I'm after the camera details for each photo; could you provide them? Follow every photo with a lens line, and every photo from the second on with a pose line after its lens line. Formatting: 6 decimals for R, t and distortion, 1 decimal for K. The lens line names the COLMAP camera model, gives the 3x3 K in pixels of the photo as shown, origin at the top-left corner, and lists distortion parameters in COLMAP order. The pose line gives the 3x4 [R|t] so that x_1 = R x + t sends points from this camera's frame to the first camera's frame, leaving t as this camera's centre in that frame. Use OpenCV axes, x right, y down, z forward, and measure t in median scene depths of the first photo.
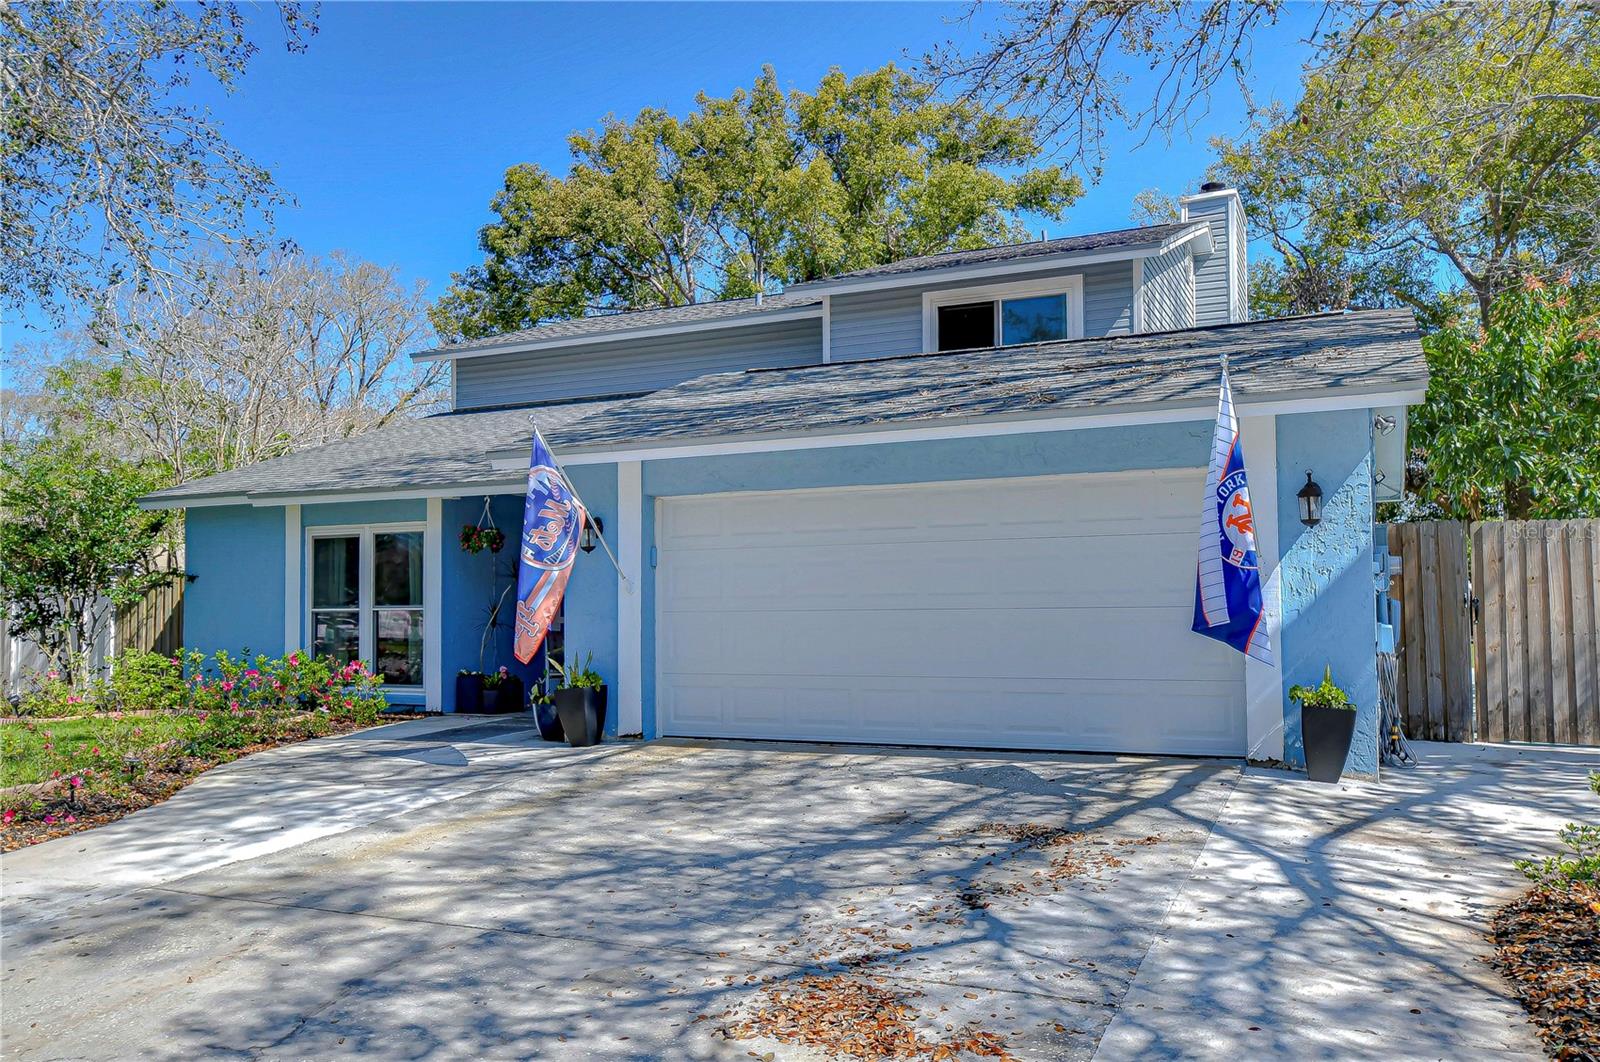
lens RADIAL K [[1228.2, 0, 800.0], [0, 1228.2, 531.0], [0, 0, 1]] dist [-0.002169, 0.003688]
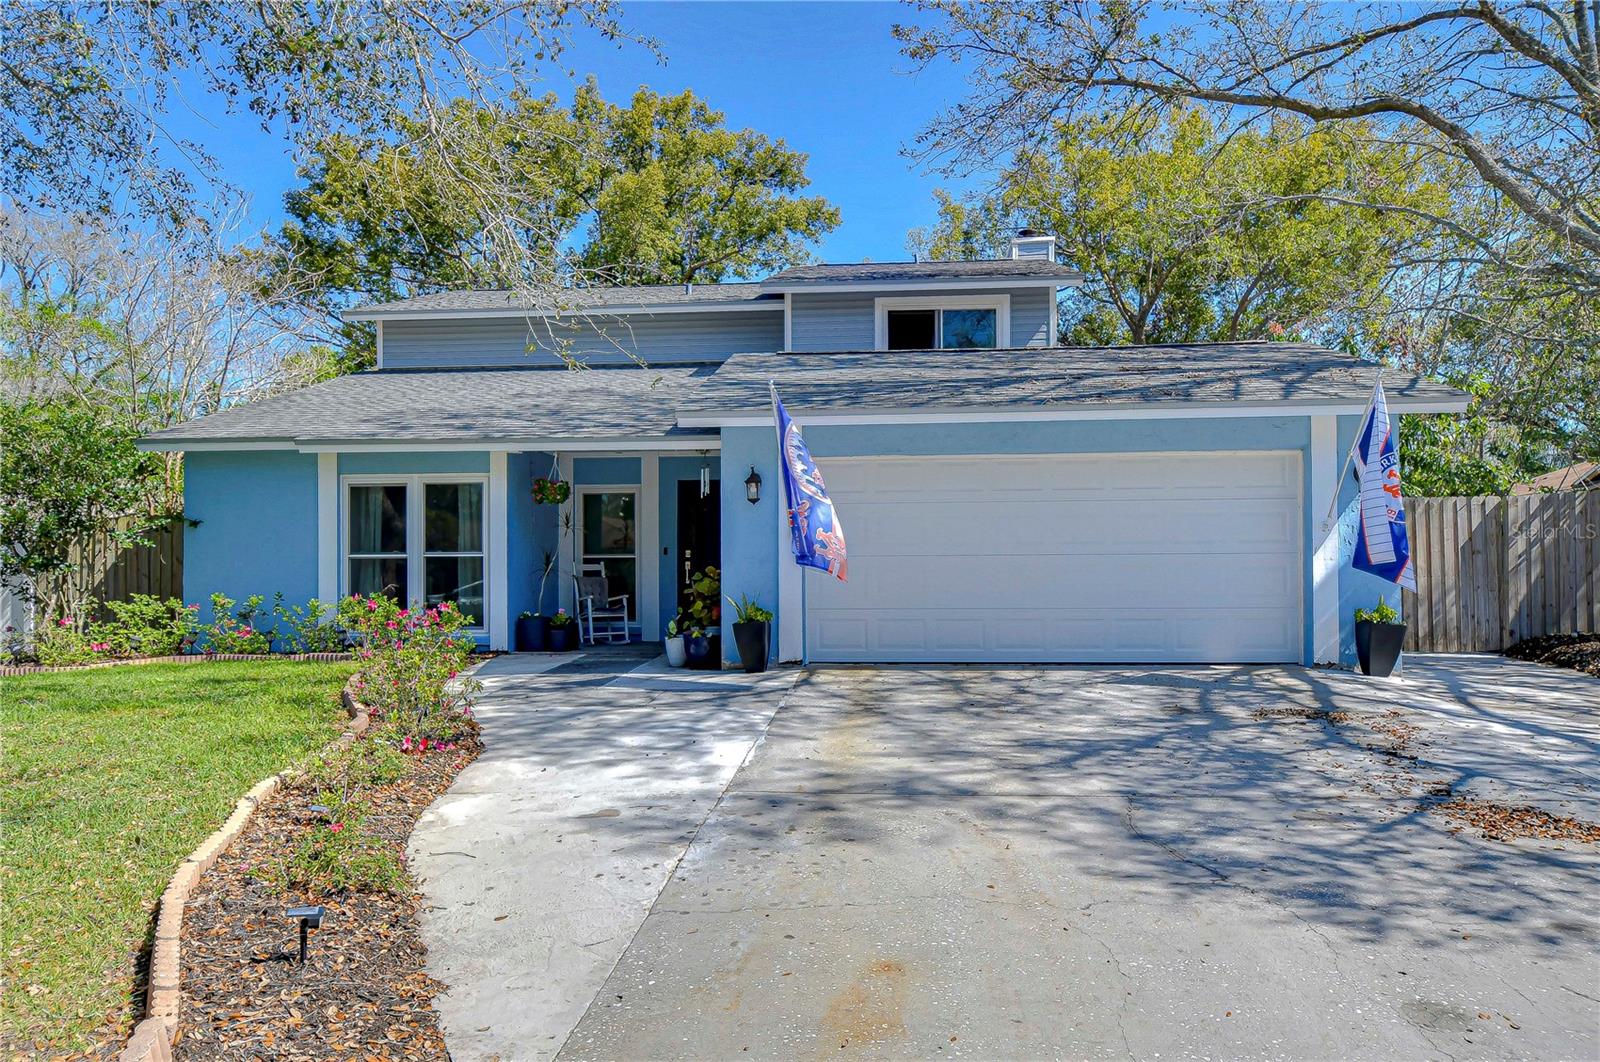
lens RADIAL K [[1062.1, 0, 806.6], [0, 1062.1, 537.1], [0, 0, 1]] dist [0.003295, -0.002744]
pose [[0.943413, 0.014597, 0.331299, -0.339304], [-0.024836, 0.999335, 0.026692, 0.015608], [-0.330689, -0.033410, 0.943148, 0.038384]]
